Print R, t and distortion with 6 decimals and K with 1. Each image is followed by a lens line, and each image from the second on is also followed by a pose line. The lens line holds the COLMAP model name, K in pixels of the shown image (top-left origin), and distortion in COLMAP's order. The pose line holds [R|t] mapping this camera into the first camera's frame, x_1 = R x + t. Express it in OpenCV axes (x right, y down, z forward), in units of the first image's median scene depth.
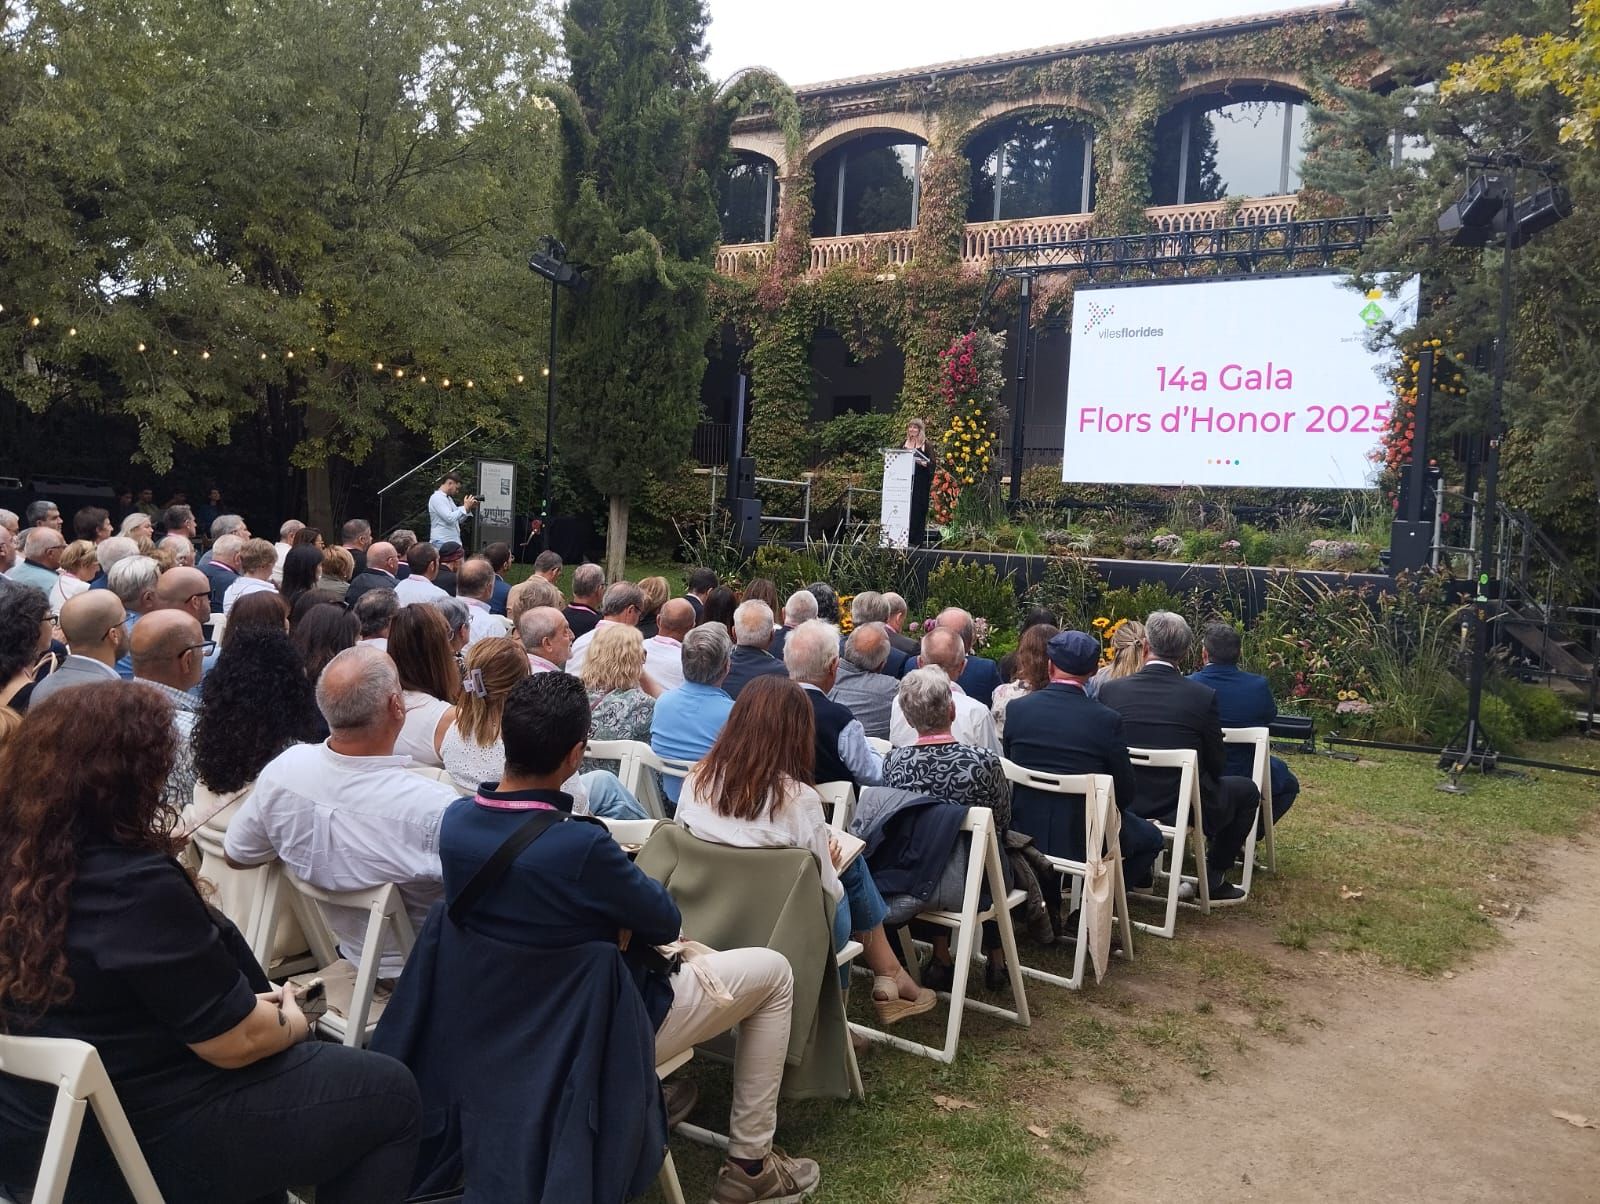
lens RADIAL K [[1345.0, 0, 826.7], [0, 1345.0, 594.7], [0, 0, 1]] dist [0.101708, -0.208871]
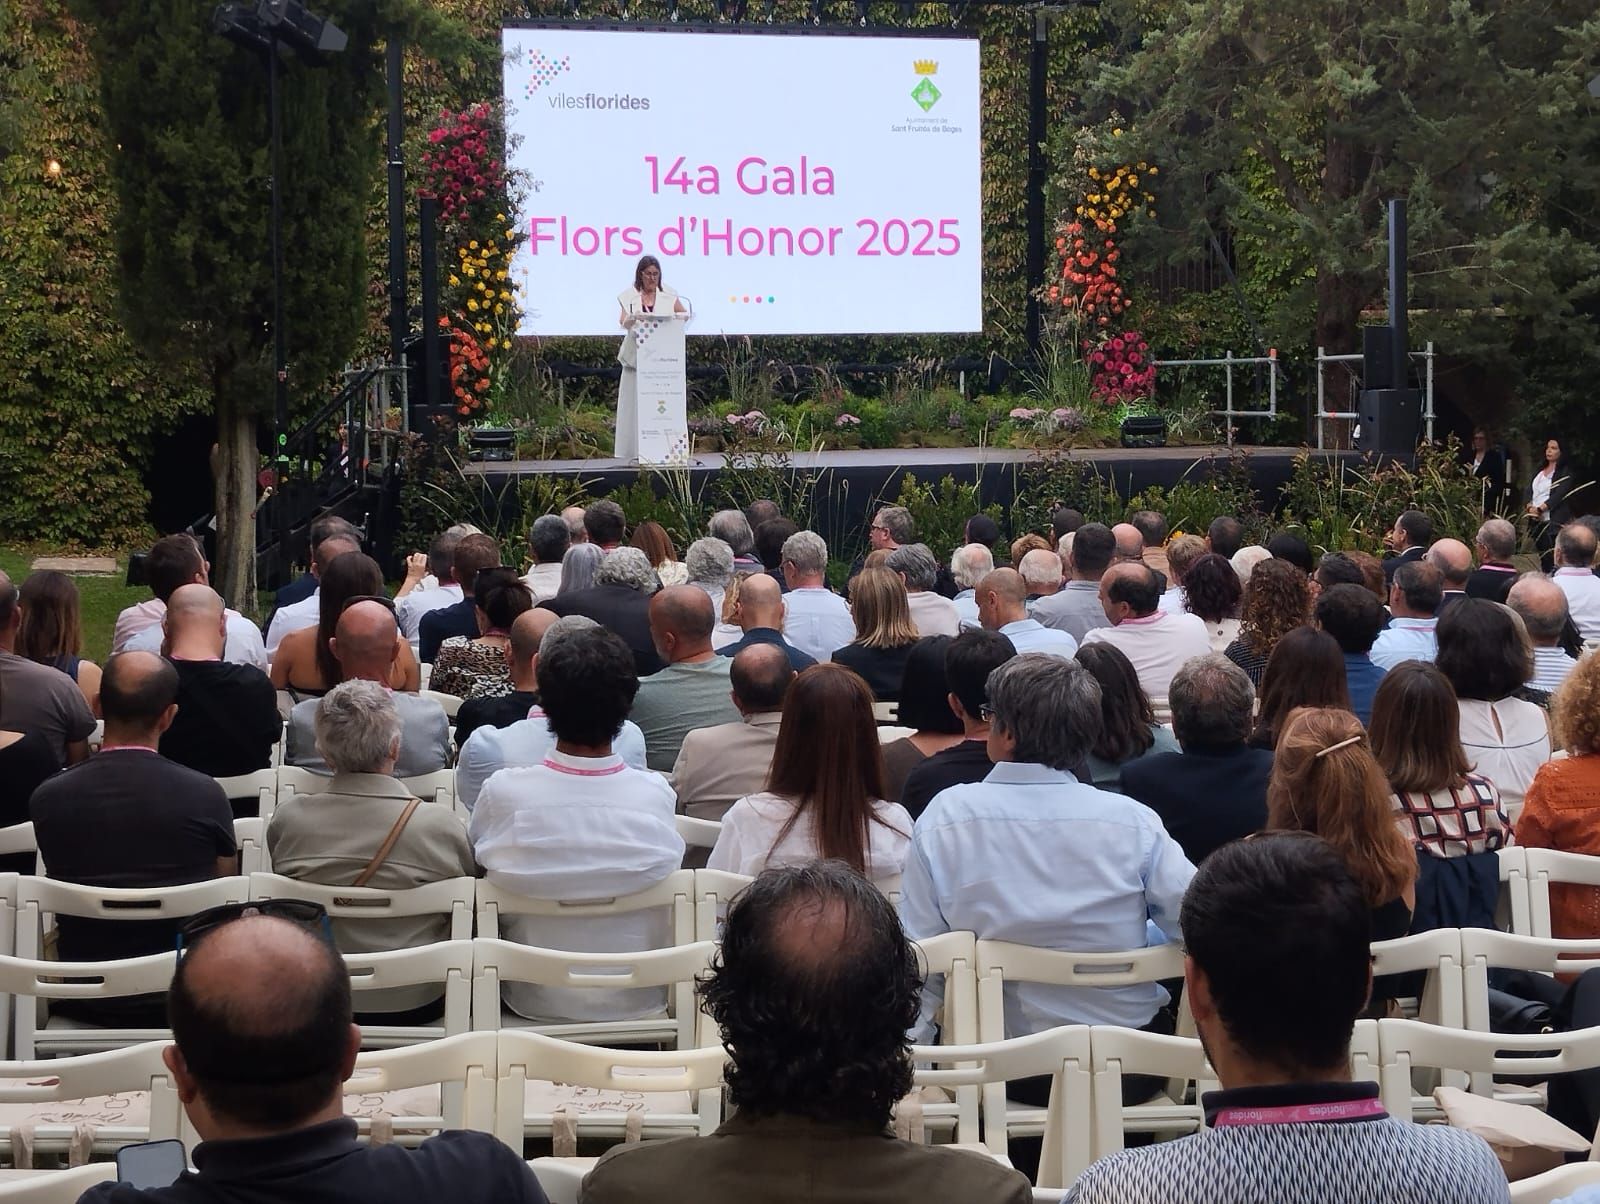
lens RADIAL K [[2562.3, 0, 845.8], [0, 2562.3, 602.5], [0, 0, 1]] dist [0.057059, -0.097457]
pose [[0.679113, -0.121472, 0.723913, -0.627464], [0.079365, 0.992582, 0.092101, -0.060698], [-0.729730, -0.005093, 0.683716, 0.074566]]
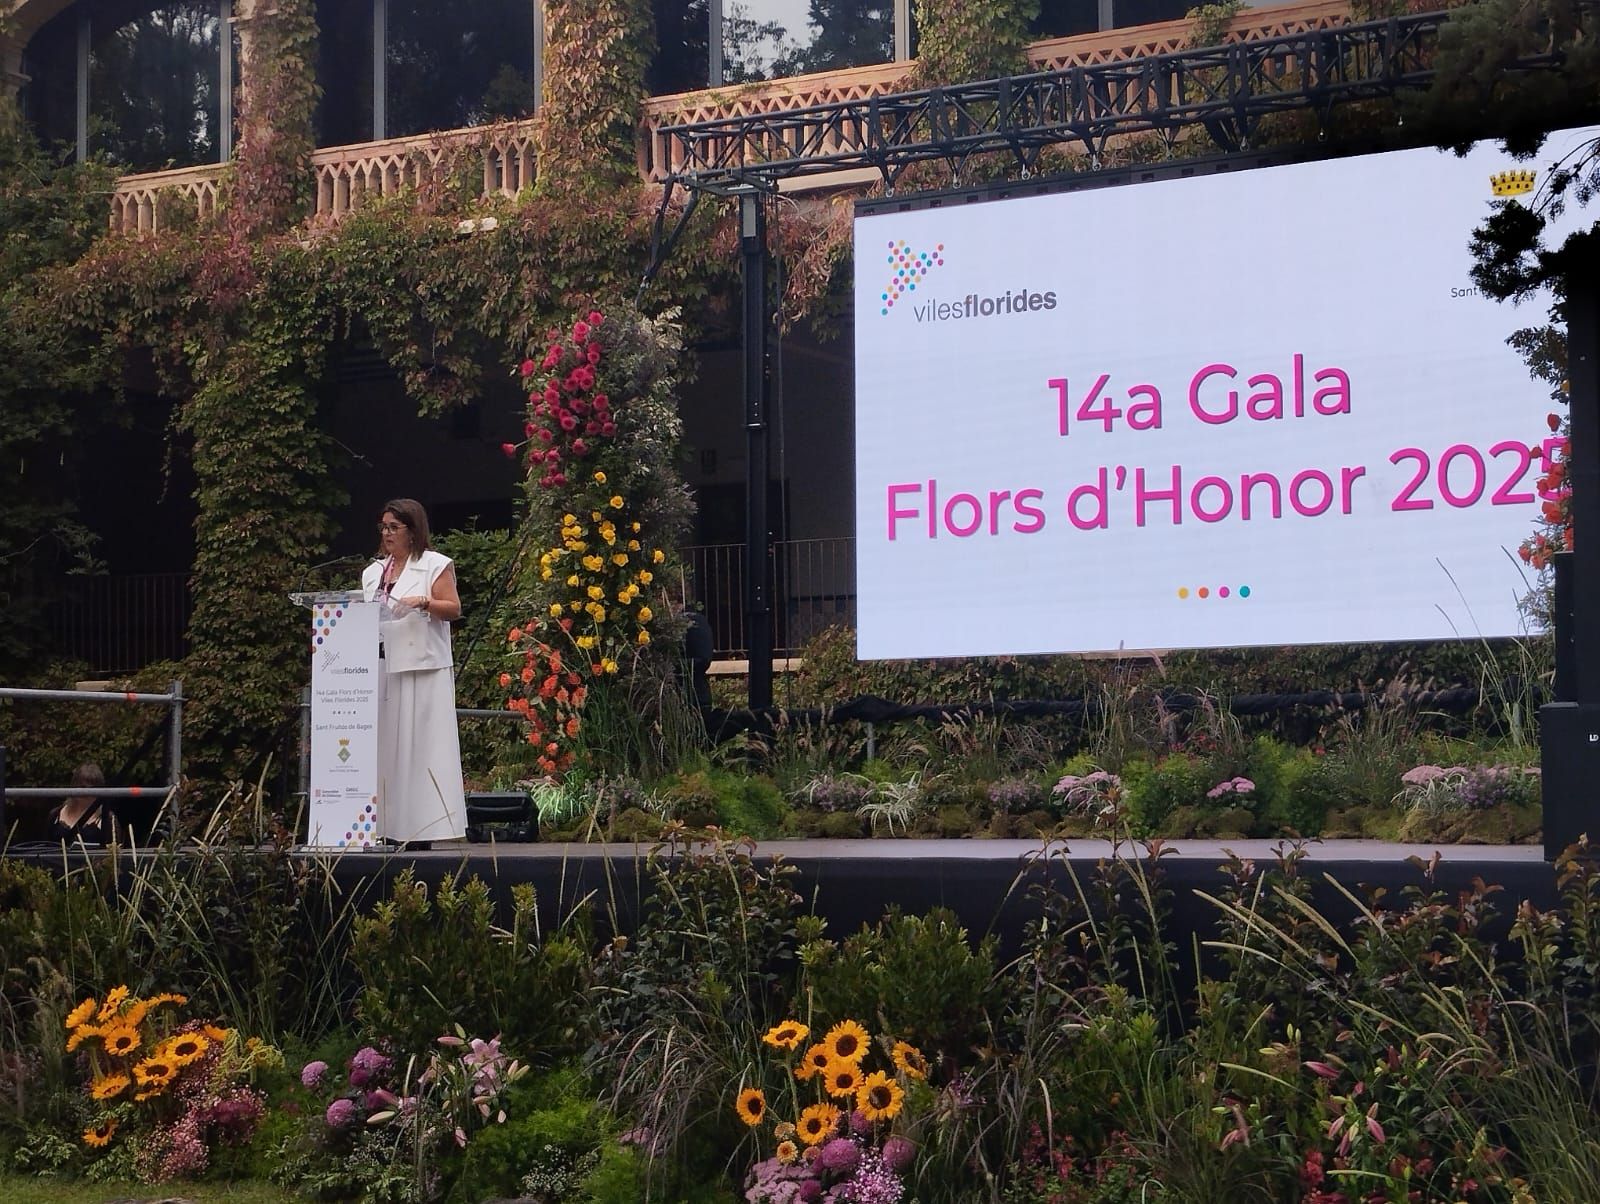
lens RADIAL K [[2635.4, 0, 862.5], [0, 2635.4, 603.7], [0, 0, 1]] dist [0.088194, 0.014211]
pose [[0.994683, -0.053685, 0.087883, 0.110266], [0.063647, 0.991348, -0.114792, -0.007203], [-0.080960, 0.119775, 0.989494, 0.195132]]
